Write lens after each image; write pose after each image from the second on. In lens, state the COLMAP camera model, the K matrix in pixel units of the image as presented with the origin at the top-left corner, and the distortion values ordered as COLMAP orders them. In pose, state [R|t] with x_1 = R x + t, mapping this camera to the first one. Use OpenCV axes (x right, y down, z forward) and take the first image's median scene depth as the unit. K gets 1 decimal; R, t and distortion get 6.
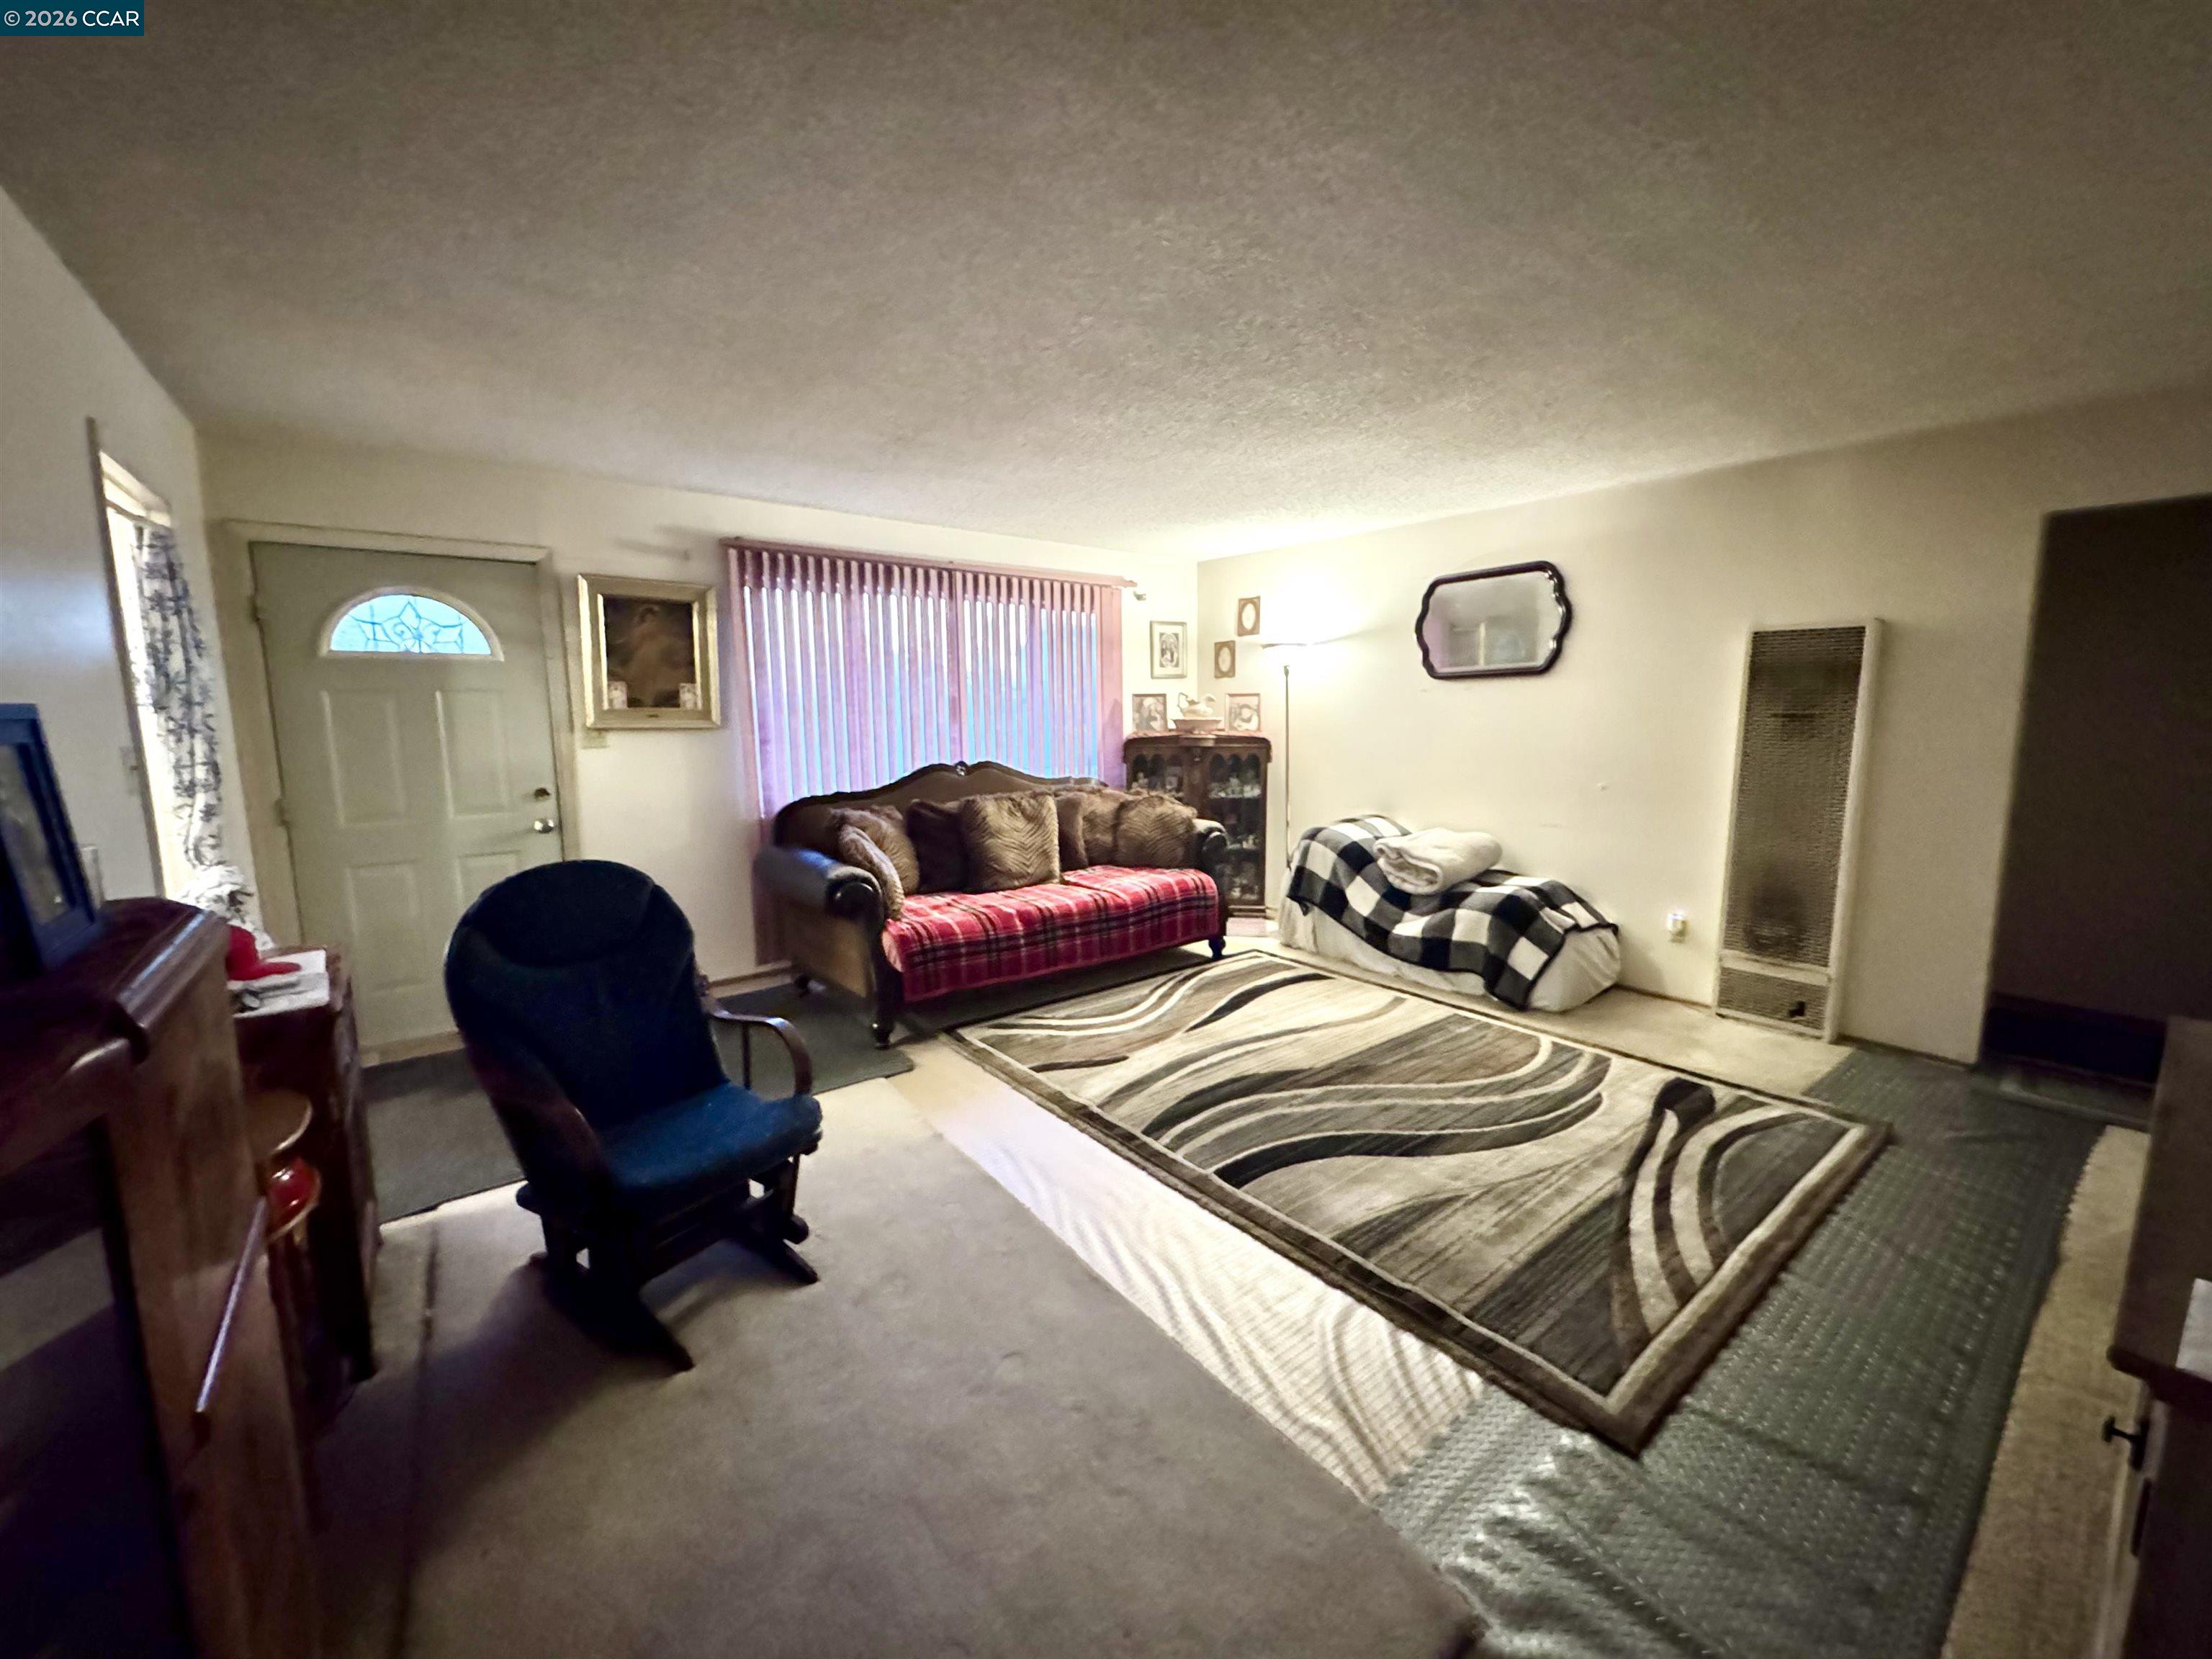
lens RADIAL K [[882.6, 0, 1101.2], [0, 882.6, 828.2], [0, 0, 1]] dist [-0.003264, 0.000046]
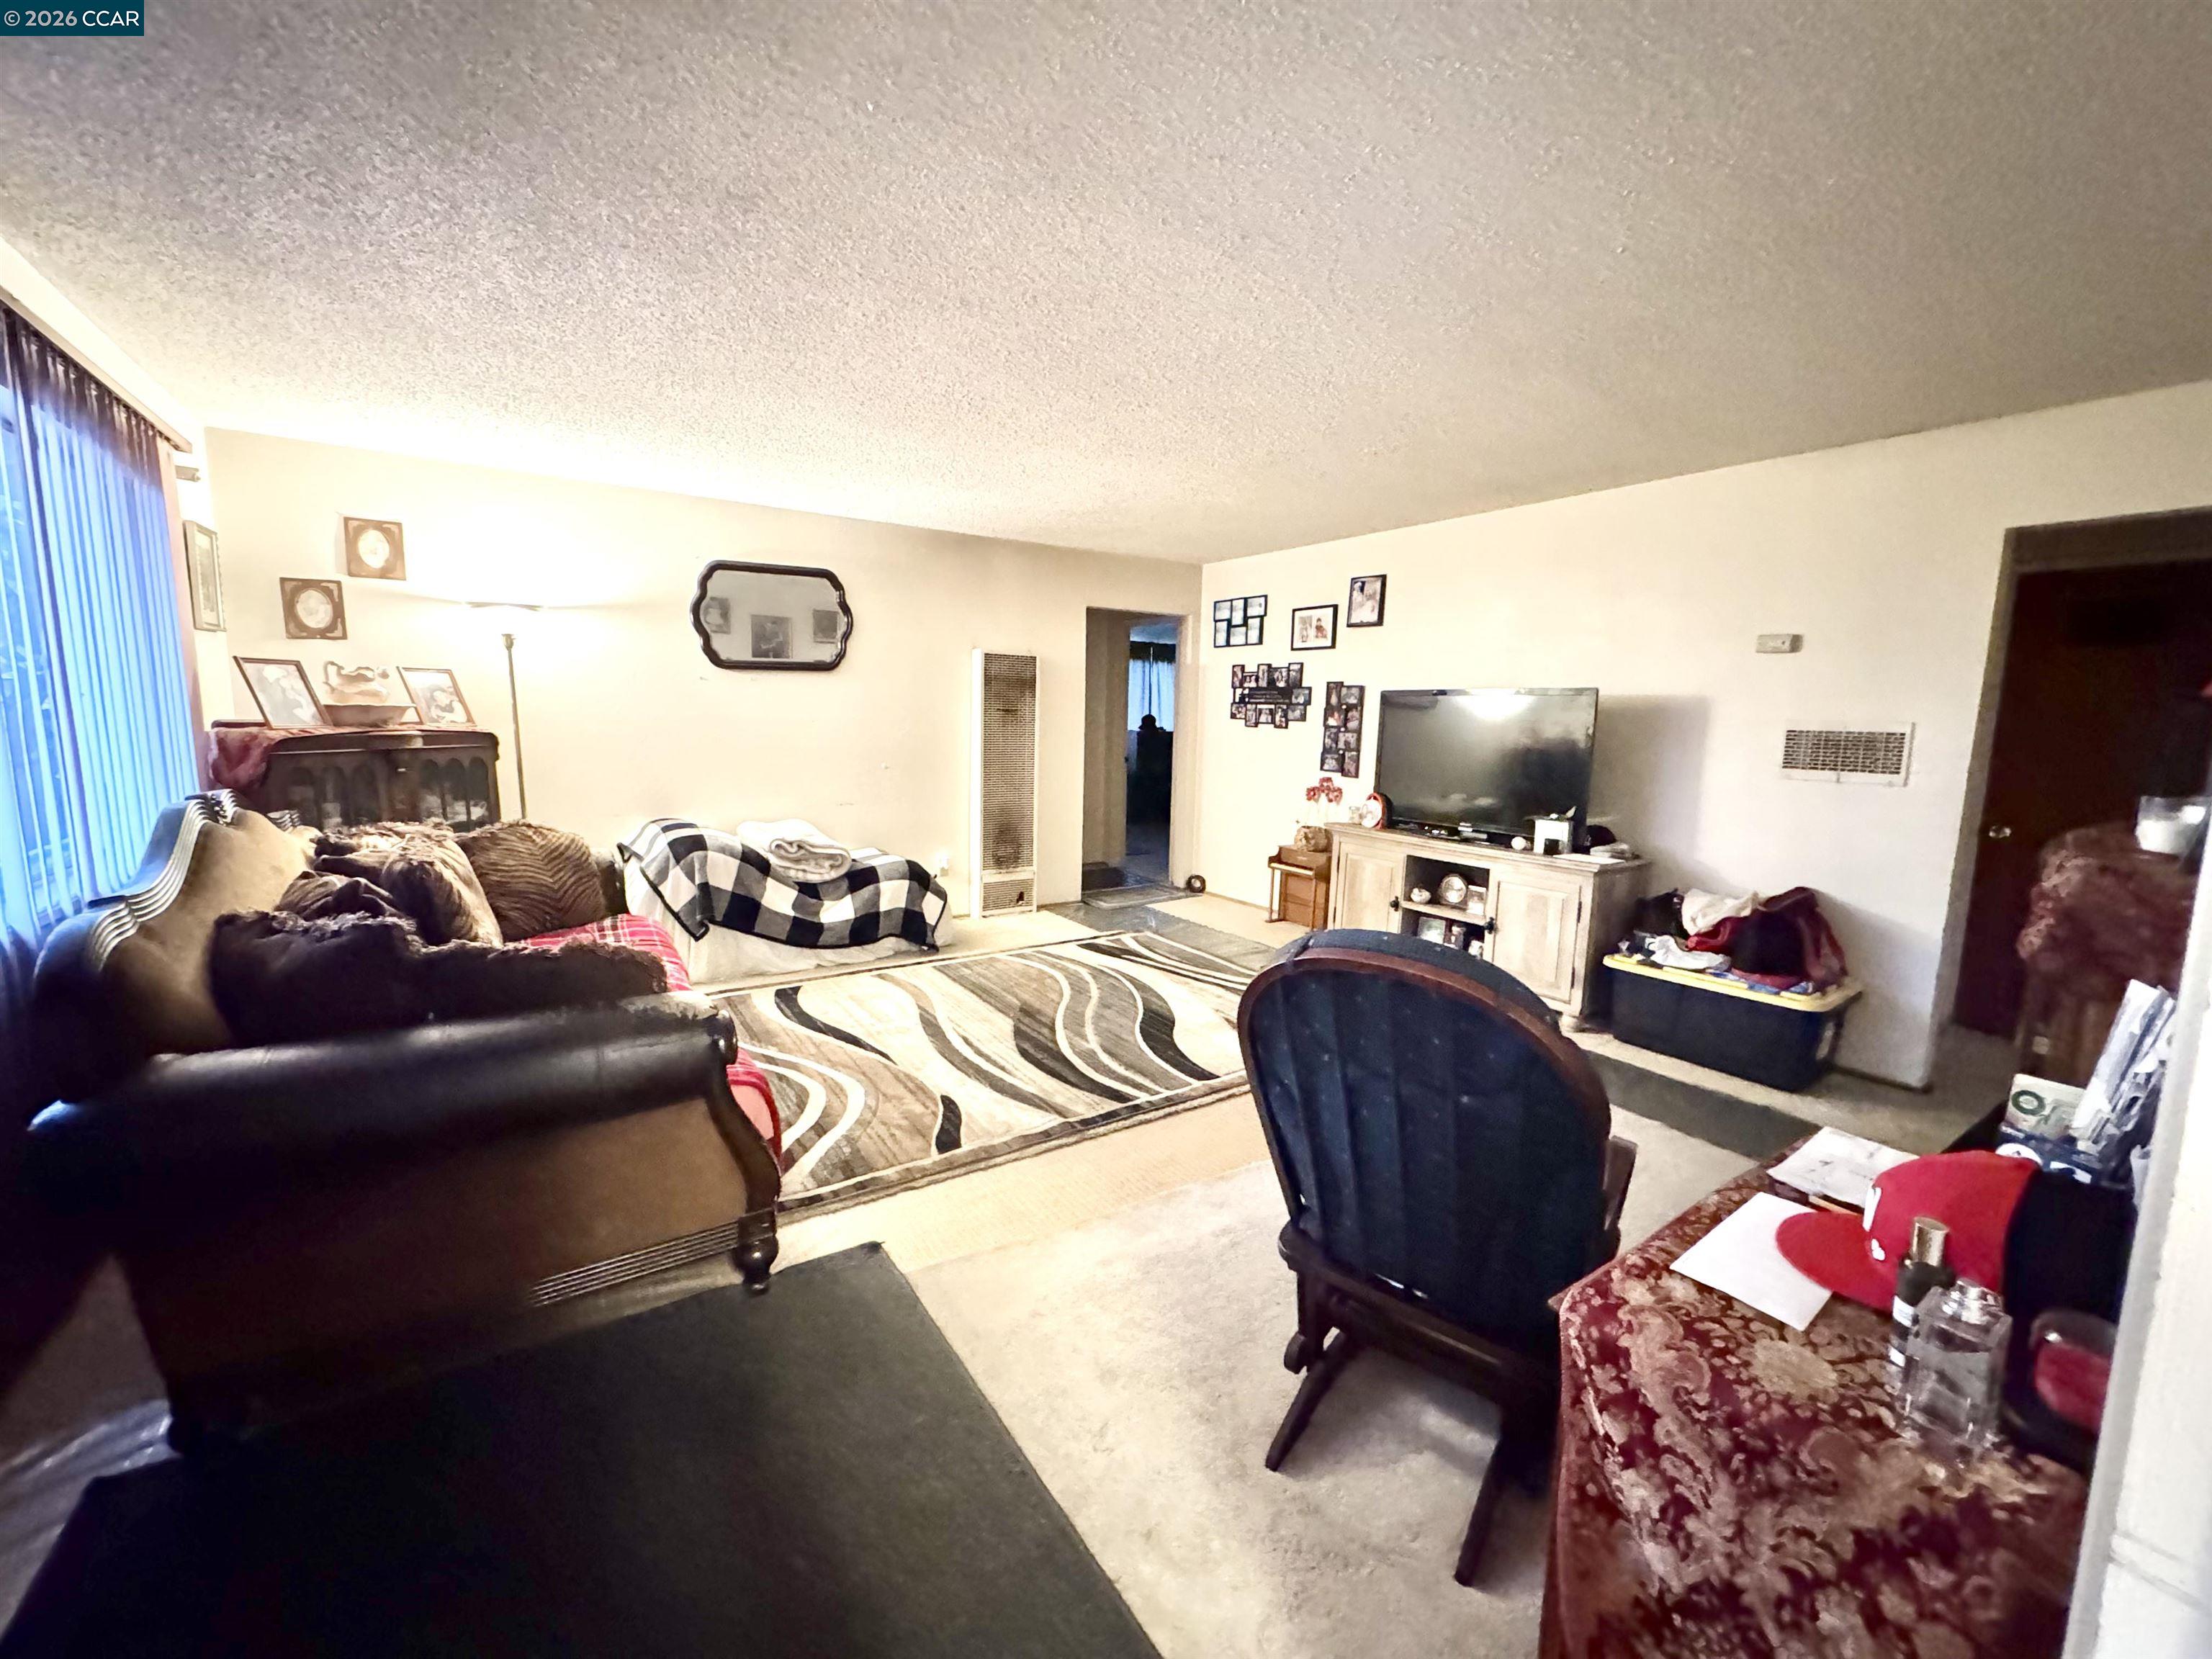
lens RADIAL K [[882.6, 0, 1101.2], [0, 882.6, 828.2], [0, 0, 1]] dist [-0.003264, 0.000046]
pose [[0.083289, -0.121798, 0.989054, -0.664120], [0.117497, 0.986780, 0.111624, -0.066872], [-0.989574, 0.106914, 0.096499, 0.623102]]
